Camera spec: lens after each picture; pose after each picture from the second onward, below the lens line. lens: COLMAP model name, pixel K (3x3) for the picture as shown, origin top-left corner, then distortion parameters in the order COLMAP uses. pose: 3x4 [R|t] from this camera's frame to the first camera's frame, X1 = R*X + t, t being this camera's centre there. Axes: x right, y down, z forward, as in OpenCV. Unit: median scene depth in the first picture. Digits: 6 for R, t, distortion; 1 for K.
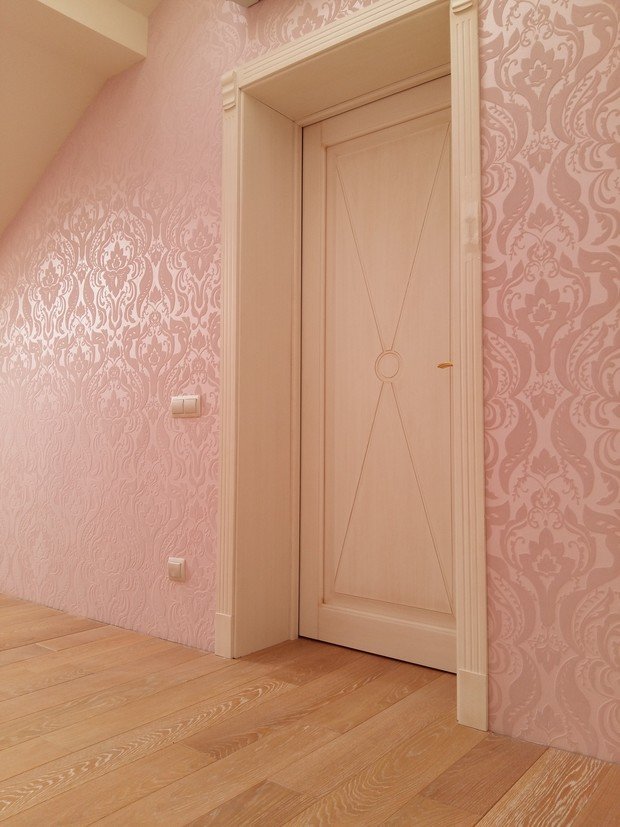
lens RADIAL K [[671.9, 0, 310.0], [0, 671.9, 413.5], [0, 0, 1]] dist [0.001097, -0.010241]
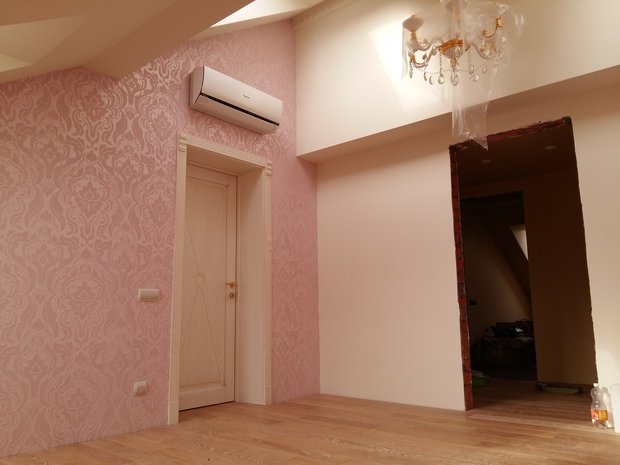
lens RADIAL K [[503.7, 0, 310.0], [0, 503.7, 232.5], [0, 0, 1]] dist [0.001097, -0.010241]
pose [[0.046563, 0.145911, 0.988201, -1.494992], [-0.033856, 0.988936, -0.144425, 0.003575], [-0.998341, -0.026732, 0.050988, 0.494413]]
